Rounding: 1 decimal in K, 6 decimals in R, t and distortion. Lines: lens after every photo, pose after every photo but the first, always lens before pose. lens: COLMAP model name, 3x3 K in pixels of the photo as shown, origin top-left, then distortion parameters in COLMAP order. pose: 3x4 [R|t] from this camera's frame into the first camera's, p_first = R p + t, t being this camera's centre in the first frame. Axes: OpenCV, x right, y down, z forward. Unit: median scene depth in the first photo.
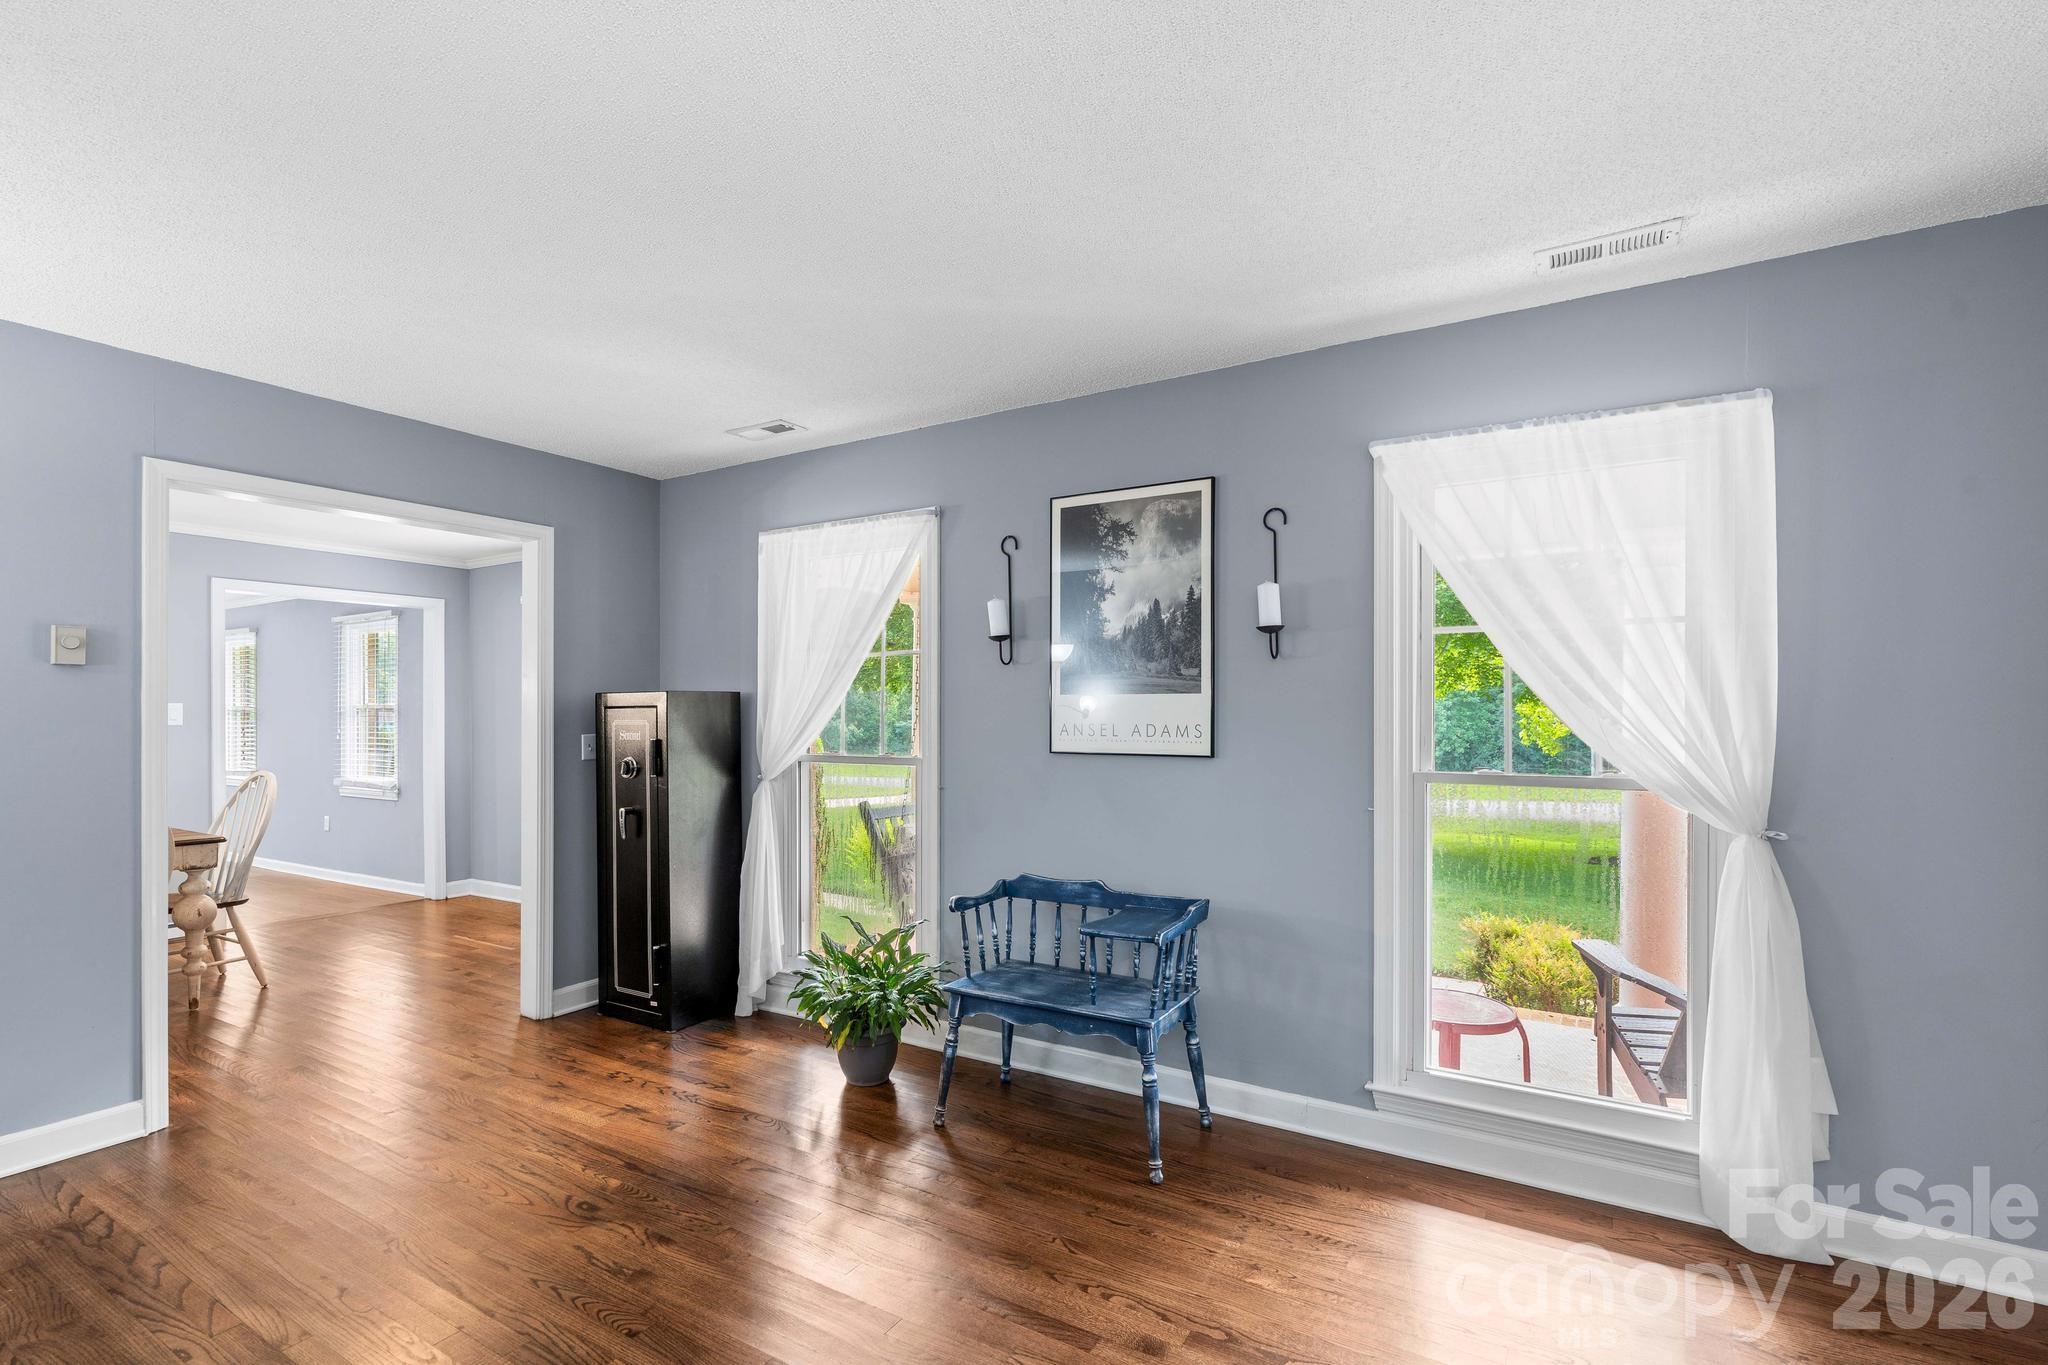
lens RADIAL K [[971.4, 0, 1022.0], [0, 971.4, 734.7], [0, 0, 1]] dist [-0.006887, -0.000390]
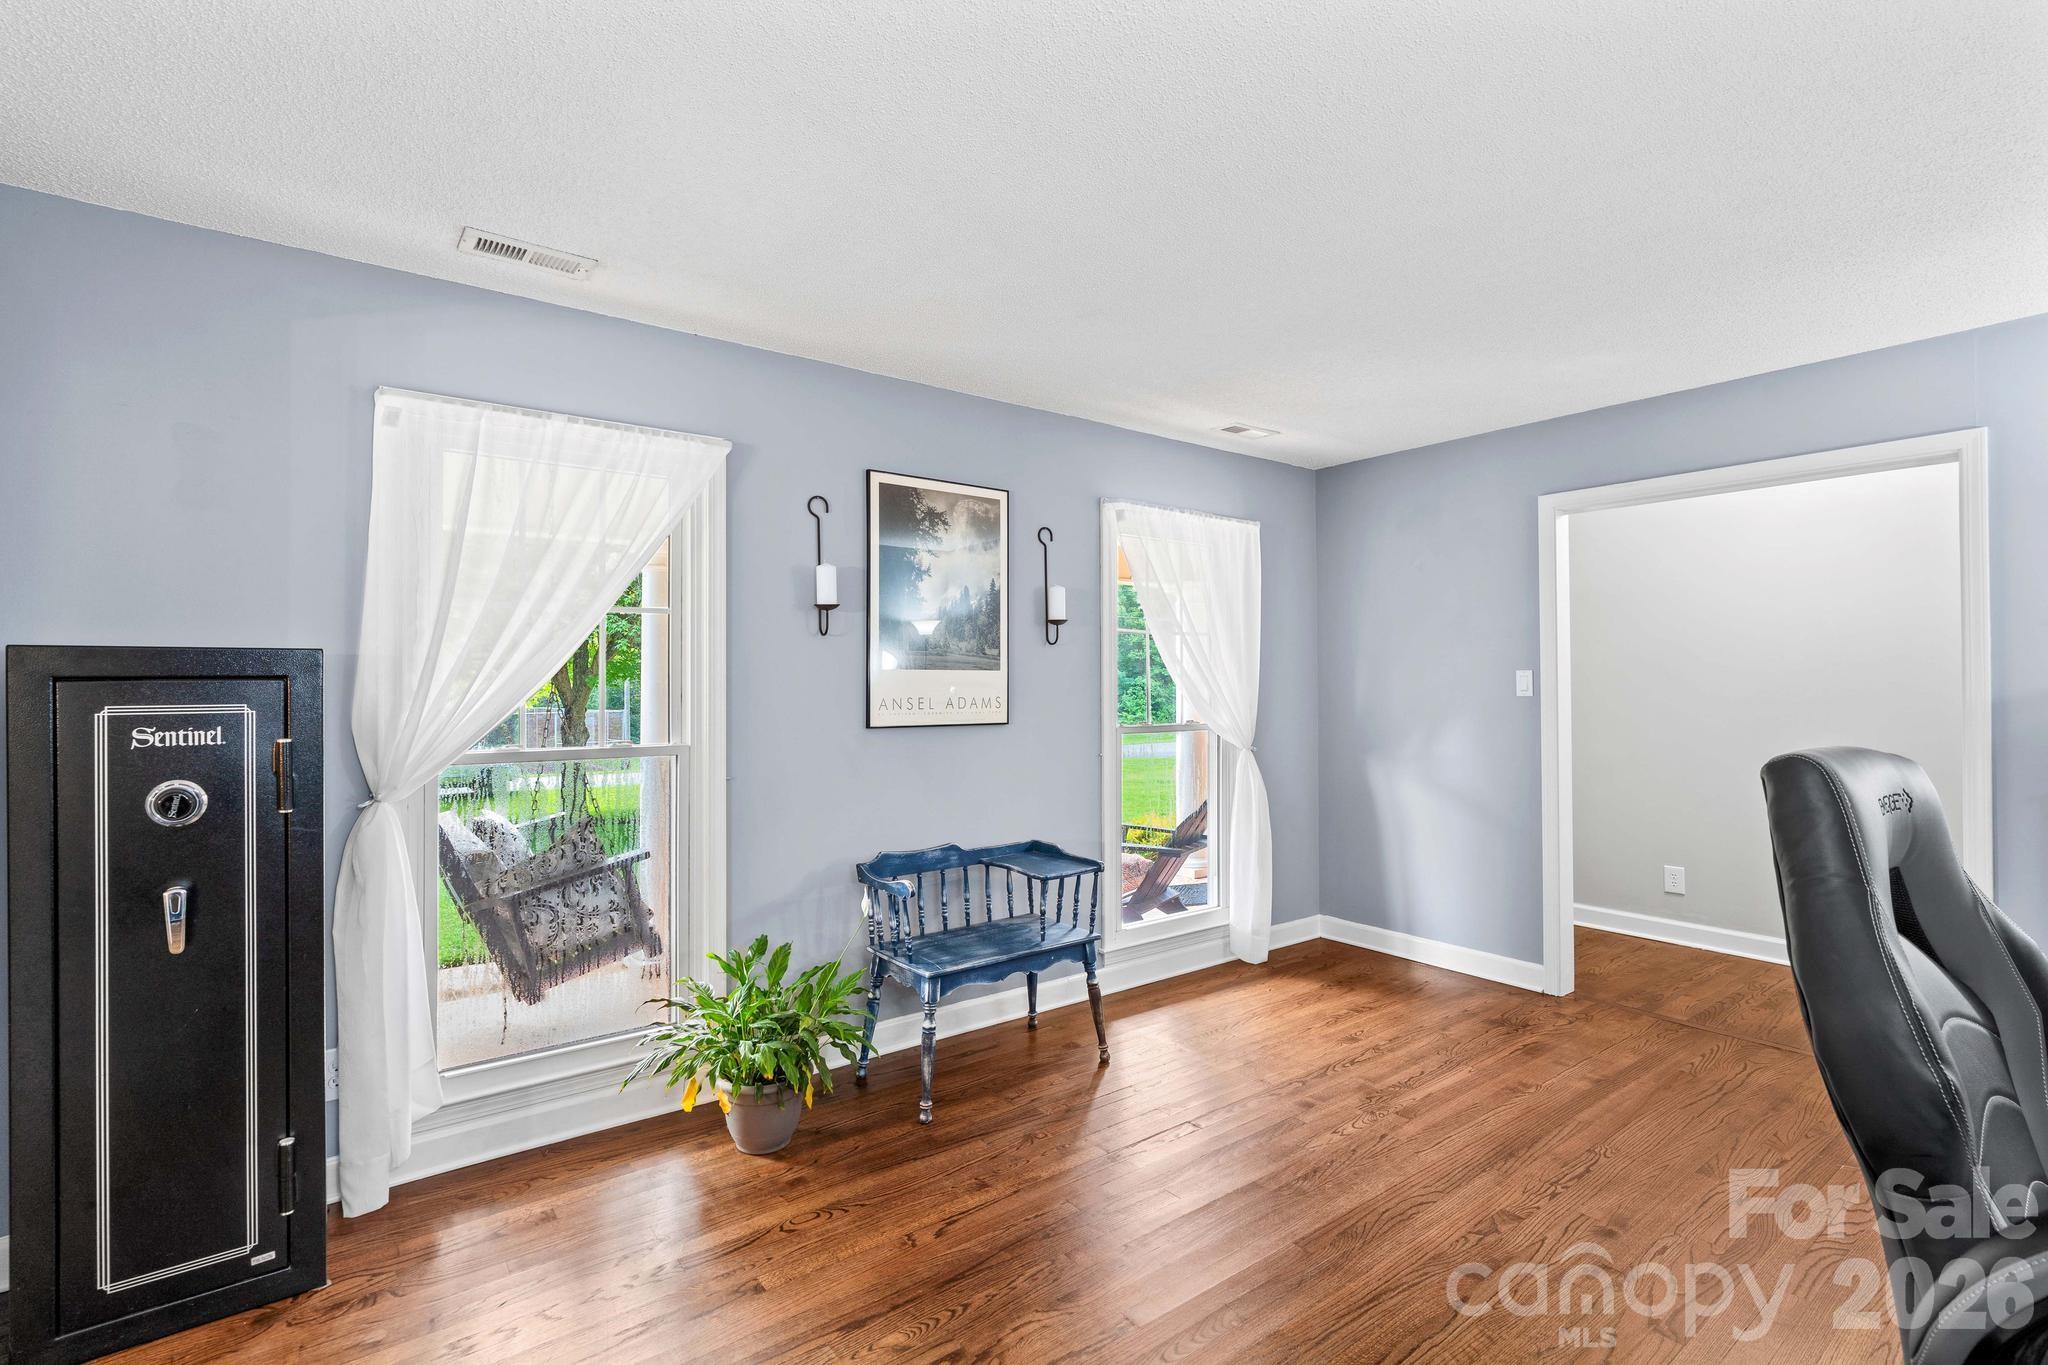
lens RADIAL K [[949.7, 0, 1022.6], [0, 949.7, 698.9], [0, 0, 1]] dist [-0.002076, -0.000243]
pose [[0.353948, -0.018550, 0.935081, -0.881942], [0.018622, 0.999745, 0.012784, -0.021867], [-0.935080, 0.012888, 0.354203, 0.556898]]
